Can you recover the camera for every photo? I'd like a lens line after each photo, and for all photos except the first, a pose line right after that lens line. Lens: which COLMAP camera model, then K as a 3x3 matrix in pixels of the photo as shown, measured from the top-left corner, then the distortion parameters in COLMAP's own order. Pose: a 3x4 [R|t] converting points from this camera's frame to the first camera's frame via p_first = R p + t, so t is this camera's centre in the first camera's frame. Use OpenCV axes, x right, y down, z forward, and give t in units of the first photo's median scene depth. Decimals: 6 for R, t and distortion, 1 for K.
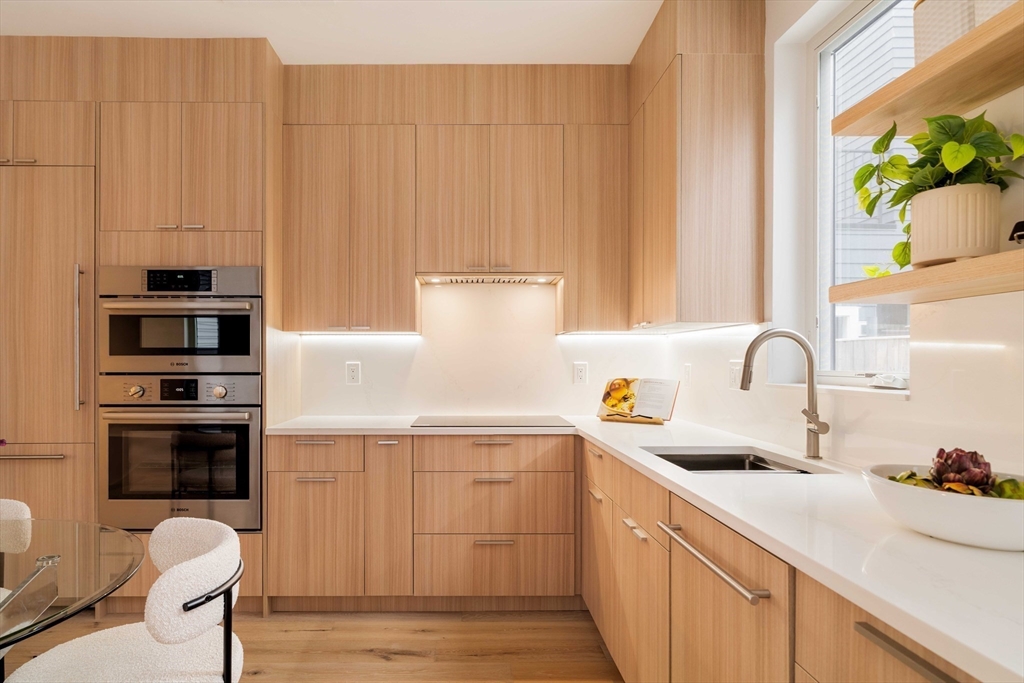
lens RADIAL K [[607.1, 0, 471.9], [0, 607.1, 354.9], [0, 0, 1]] dist [-0.003259, -0.000544]
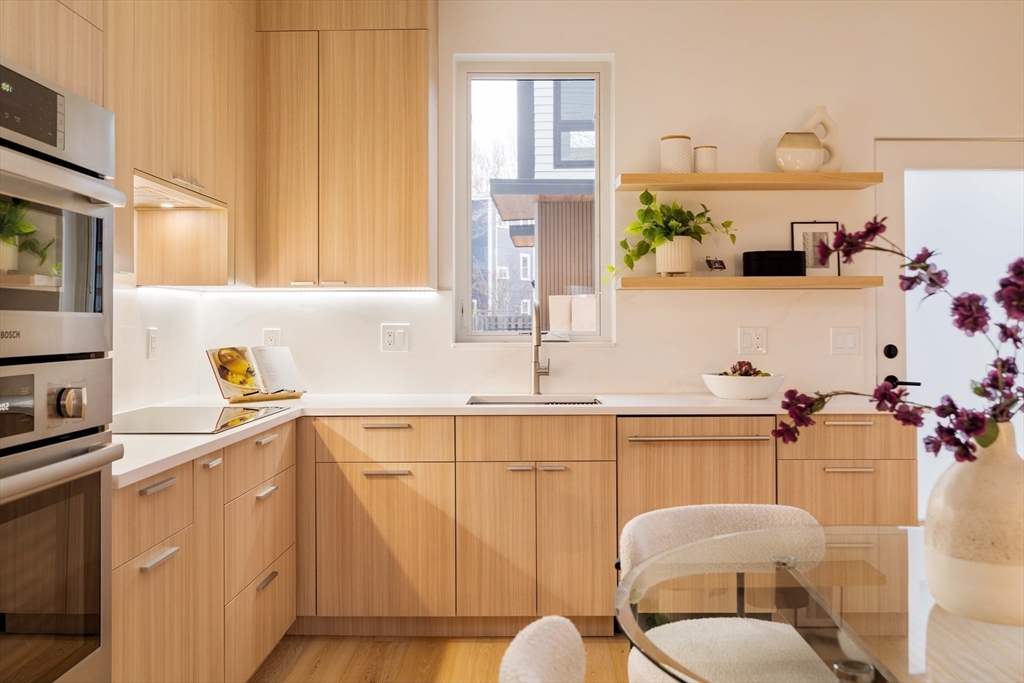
lens RADIAL K [[865.5, 0, 507.3], [0, 865.5, 326.0], [0, 0, 1]] dist [-0.003789, -0.002971]
pose [[0.038502, -0.000778, 0.999258, -0.969704], [-0.002752, 0.999996, 0.000885, 0.009227], [-0.999255, -0.002784, 0.038499, 0.687554]]
